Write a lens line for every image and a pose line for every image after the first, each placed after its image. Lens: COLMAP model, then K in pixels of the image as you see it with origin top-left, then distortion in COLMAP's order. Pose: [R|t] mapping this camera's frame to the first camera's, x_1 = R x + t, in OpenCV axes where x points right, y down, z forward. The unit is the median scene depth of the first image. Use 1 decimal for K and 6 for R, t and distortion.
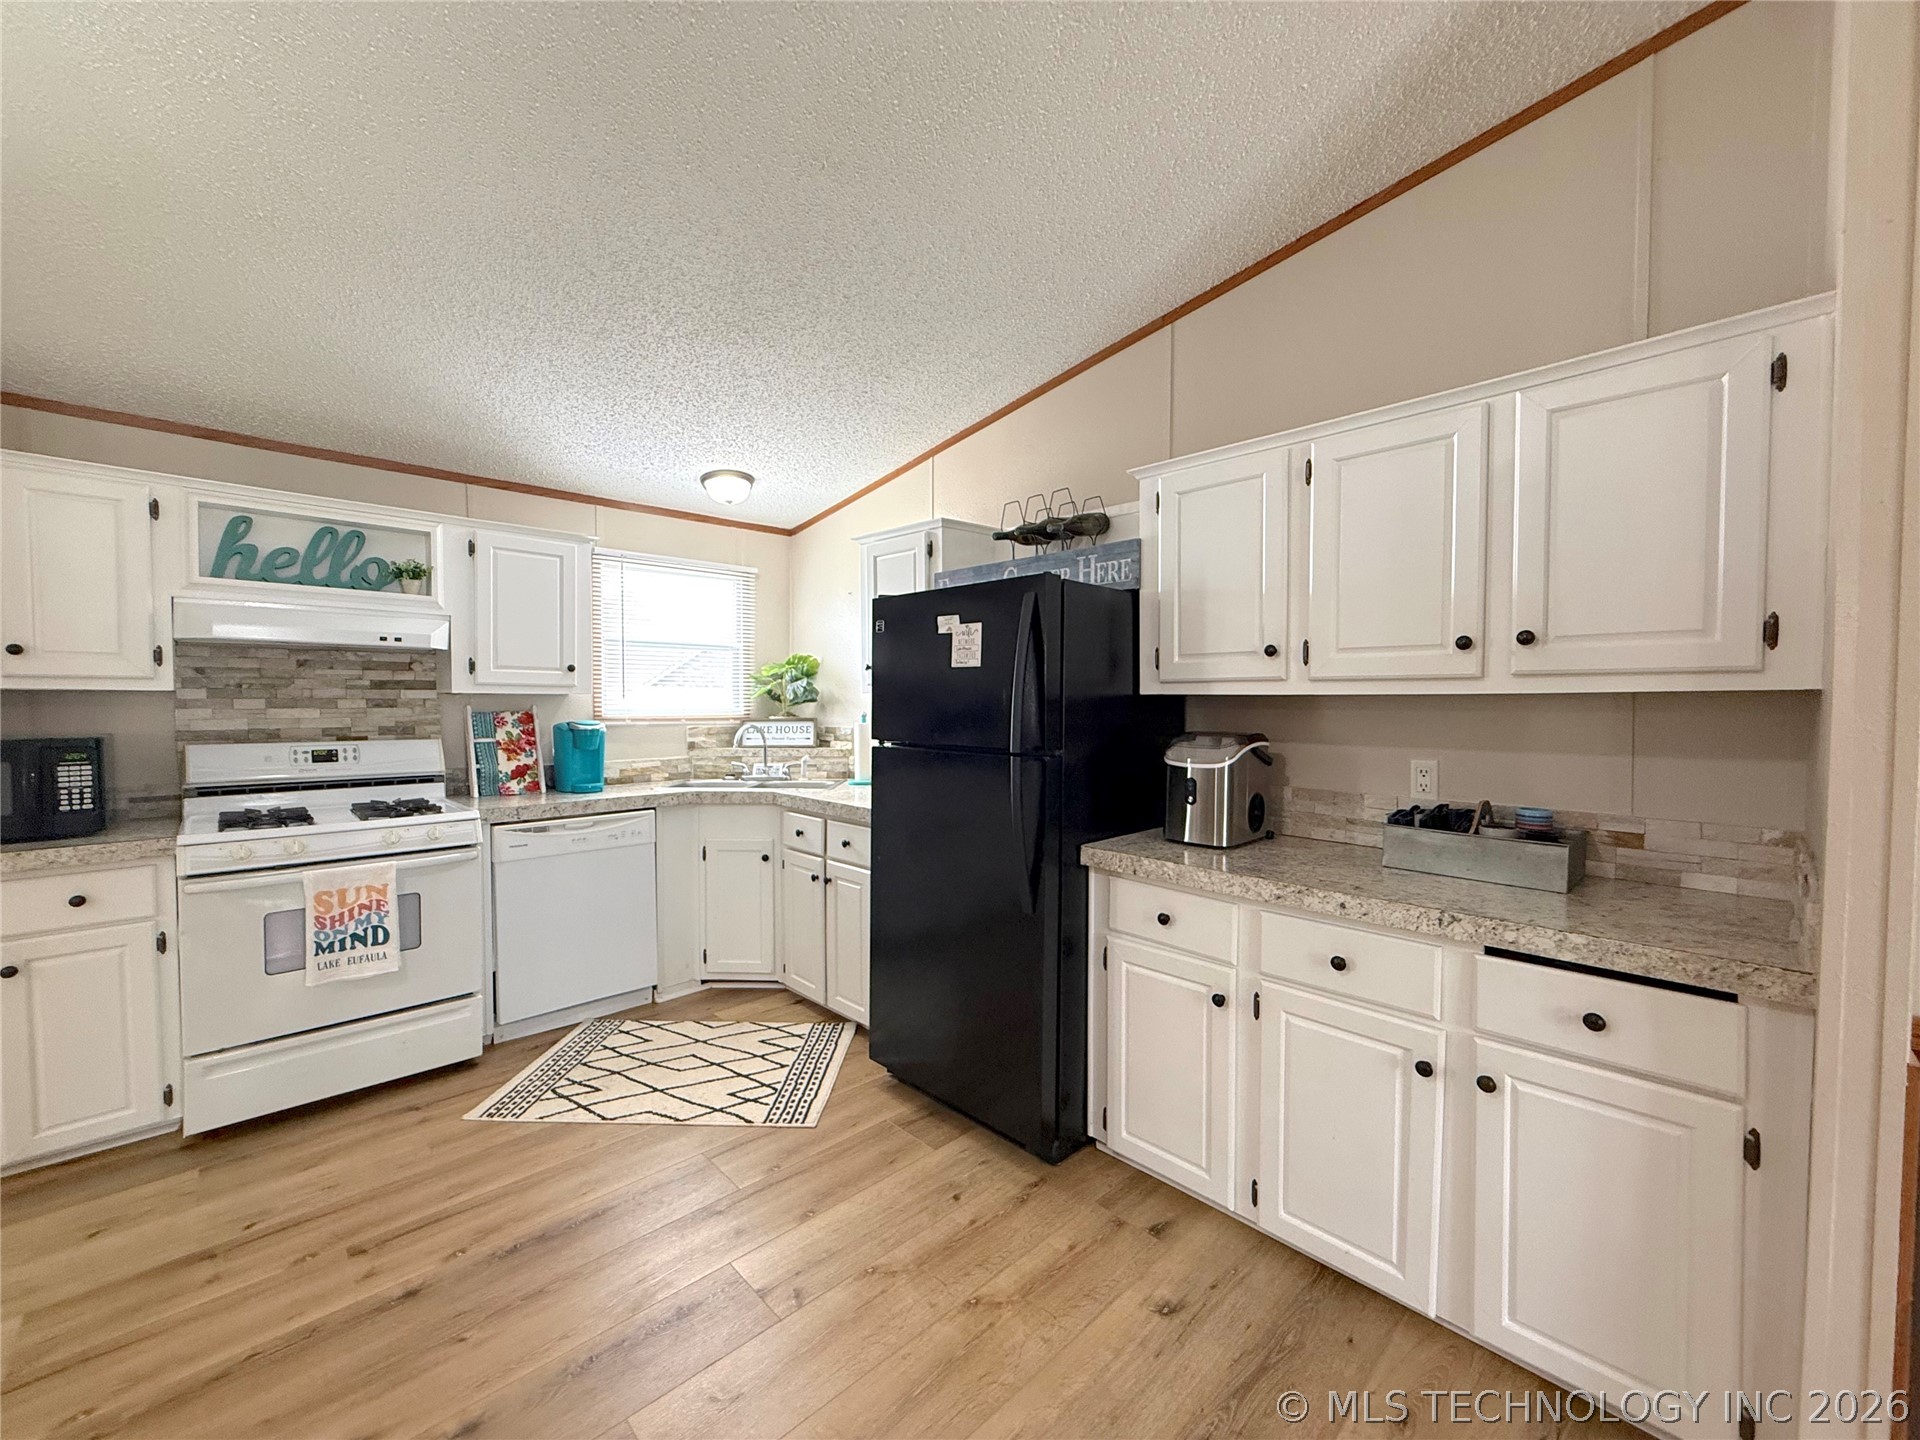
lens RADIAL K [[763.8, 0, 955.0], [0, 763.8, 721.1], [0, 0, 1]] dist [0.000014, 0.000134]
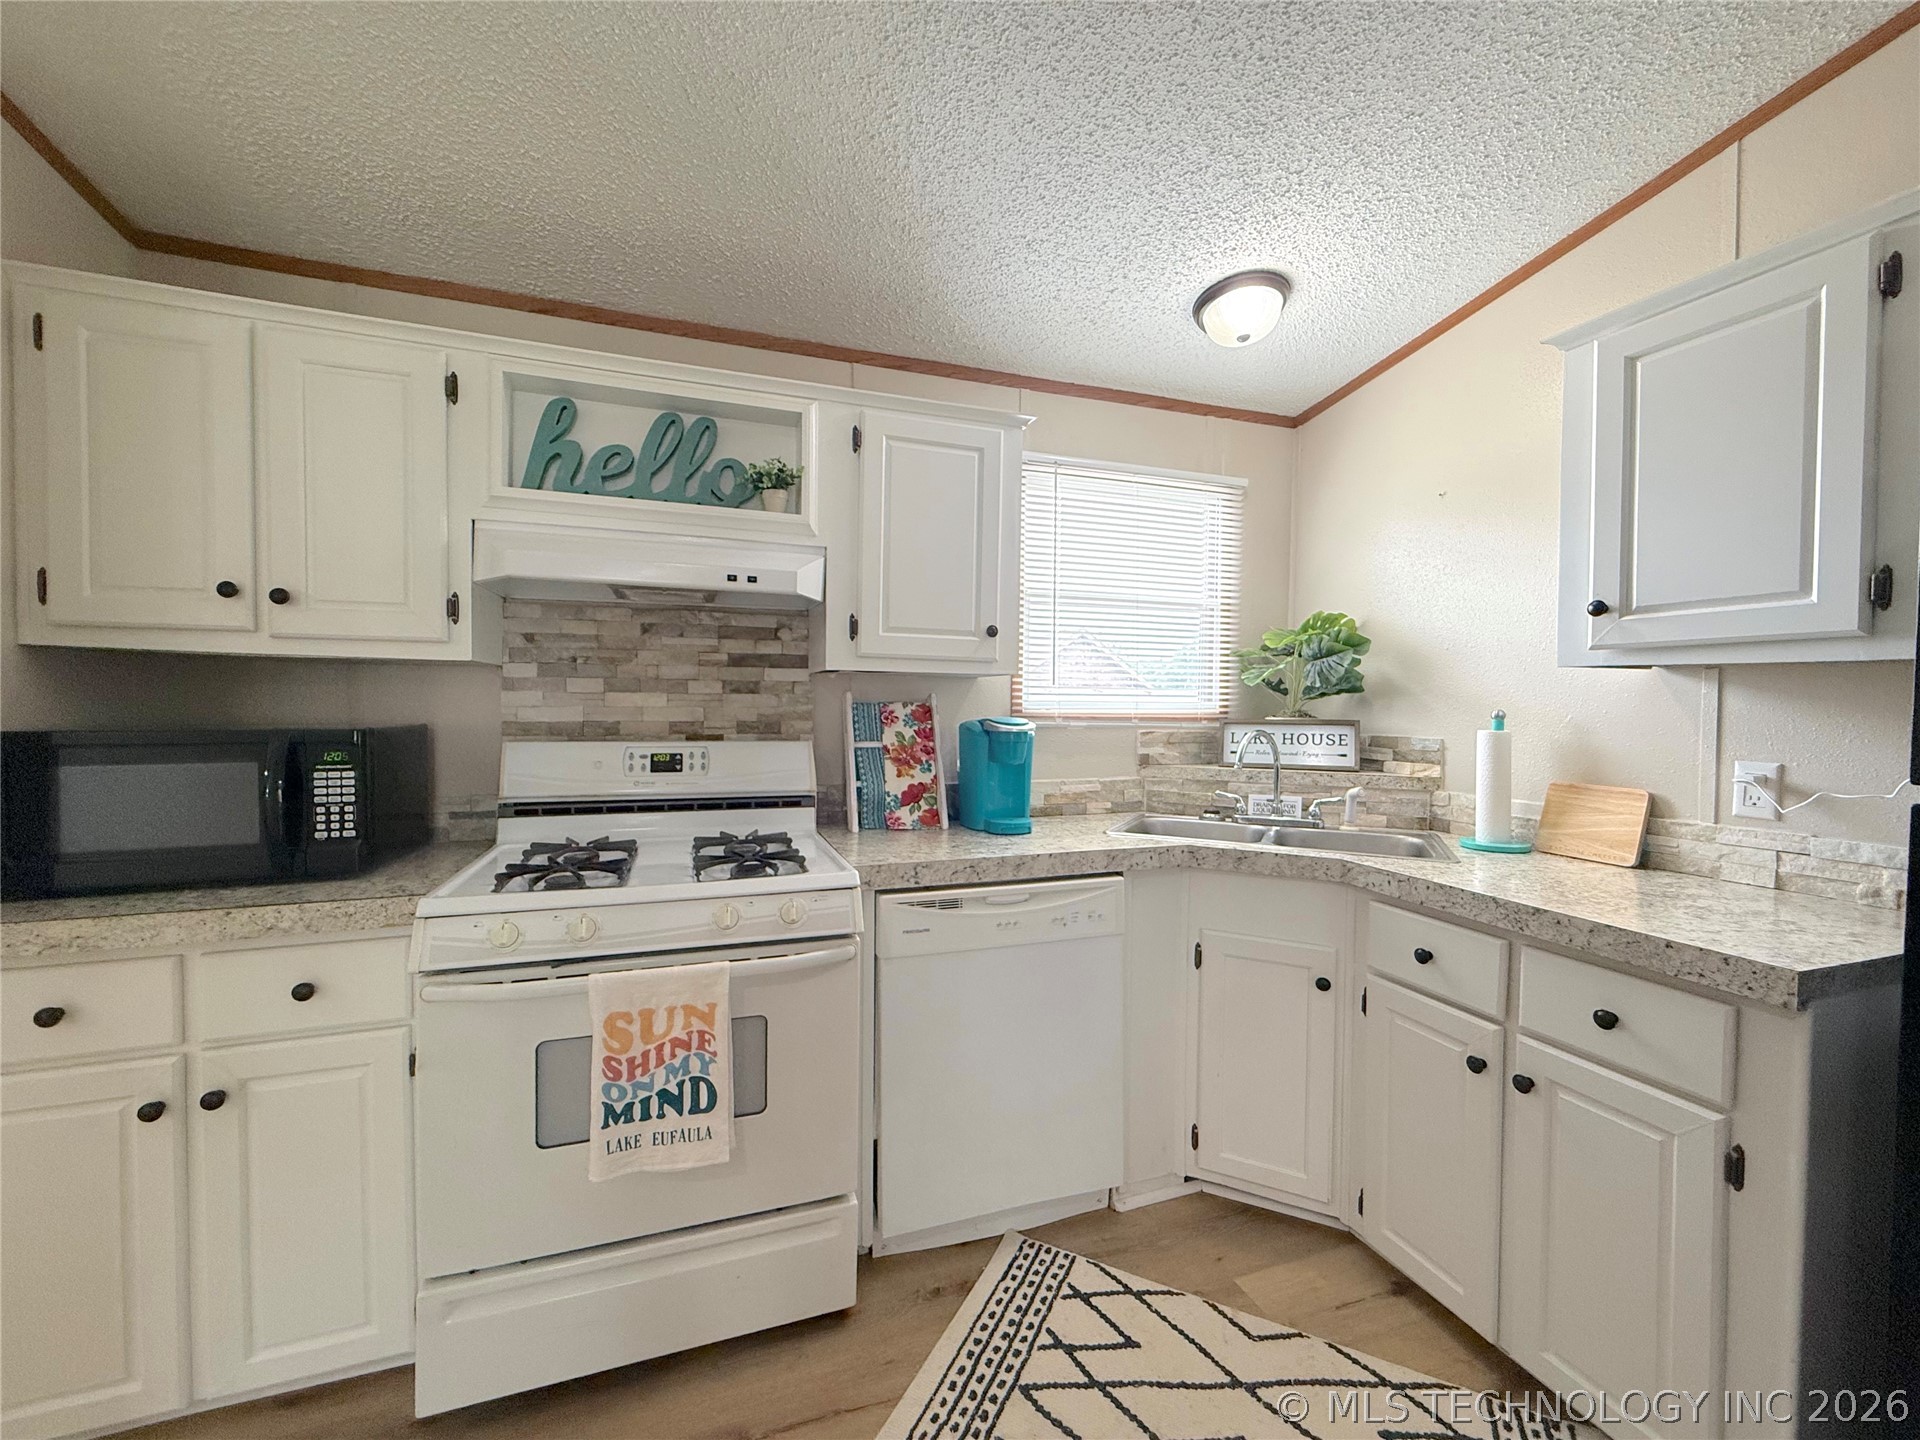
lens RADIAL K [[763.8, 0, 952.7], [0, 763.8, 718.9], [0, 0, 1]] dist [0.000014, 0.000134]
pose [[0.906713, 0.015698, -0.421455, -0.311372], [-0.019493, 0.999799, -0.004698, 0.005263], [0.421297, 0.012475, 0.906837, 0.495387]]
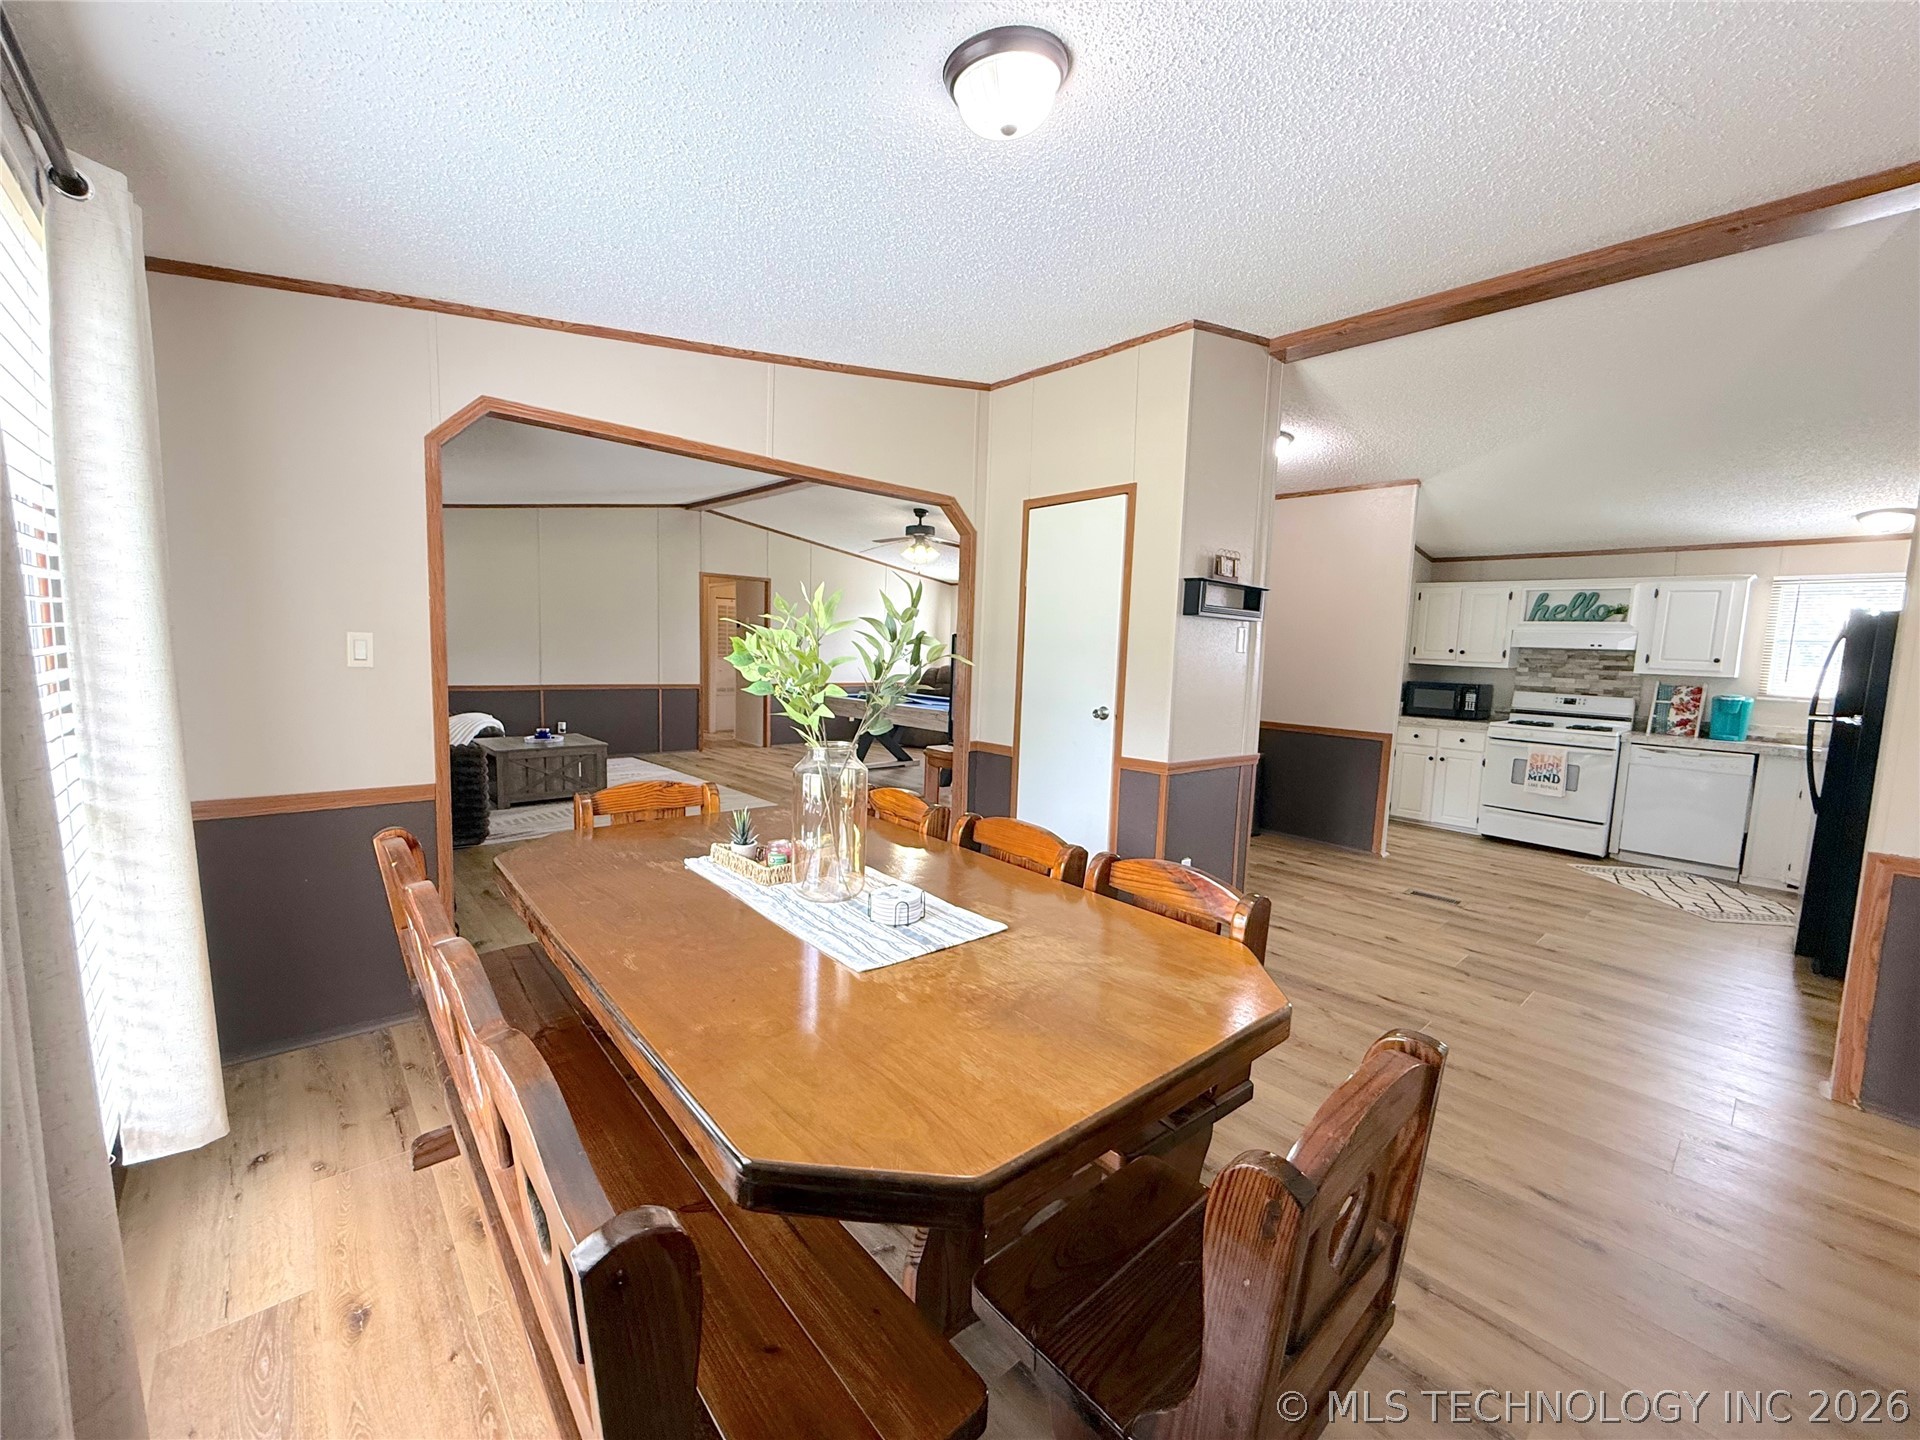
lens RADIAL K [[763.8, 0, 957.3], [0, 763.8, 722.1], [0, 0, 1]] dist [0.000014, 0.000134]
pose [[-0.036571, 0.092520, -0.995039, 1.334736], [-0.069766, 0.993039, 0.094898, 0.020880], [0.996893, 0.072891, -0.029862, -0.611138]]
